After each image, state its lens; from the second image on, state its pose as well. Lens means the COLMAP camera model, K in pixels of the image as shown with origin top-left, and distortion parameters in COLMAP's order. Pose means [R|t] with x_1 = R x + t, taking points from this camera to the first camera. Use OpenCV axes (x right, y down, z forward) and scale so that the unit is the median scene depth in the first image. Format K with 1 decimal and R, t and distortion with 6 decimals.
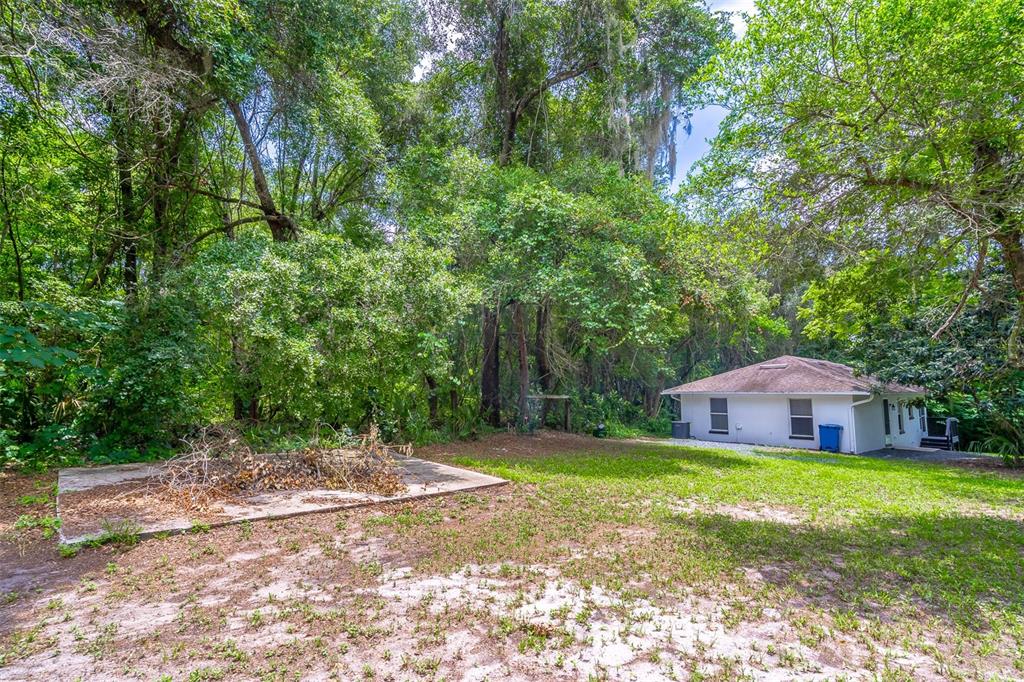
lens RADIAL K [[488.0, 0, 509.3], [0, 488.0, 344.3], [0, 0, 1]] dist [0.003923, -0.000505]
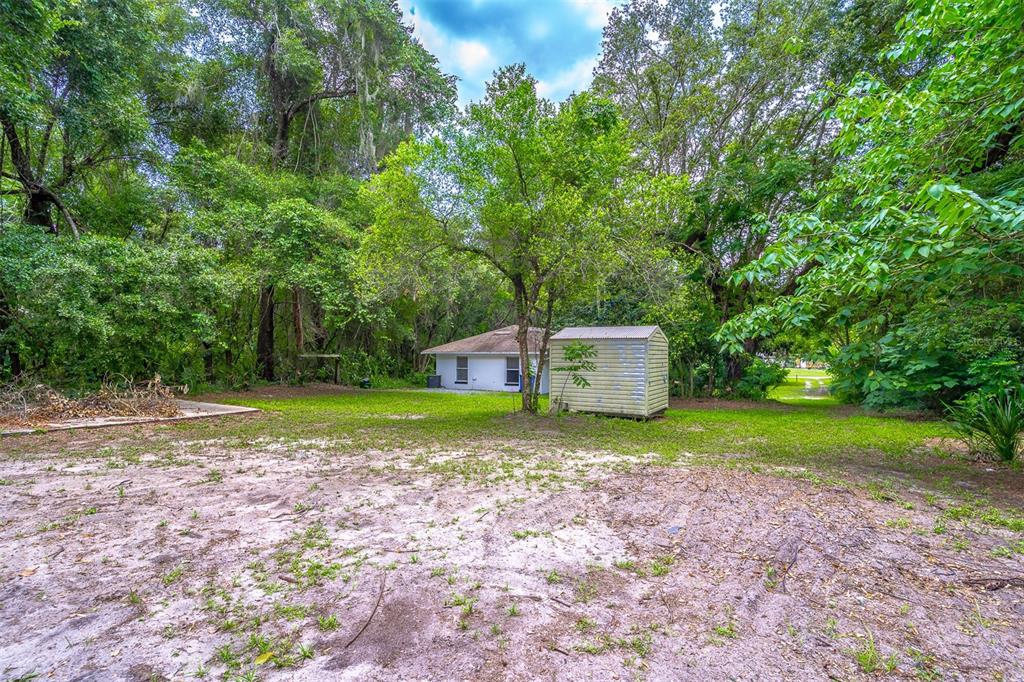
lens RADIAL K [[488.0, 0, 509.3], [0, 488.0, 344.3], [0, 0, 1]] dist [0.003923, -0.000505]
pose [[0.926312, 0.006829, 0.376695, 0.103841], [-0.038030, 0.996424, 0.075453, -0.052919], [-0.374833, -0.084219, 0.923259, -0.511646]]
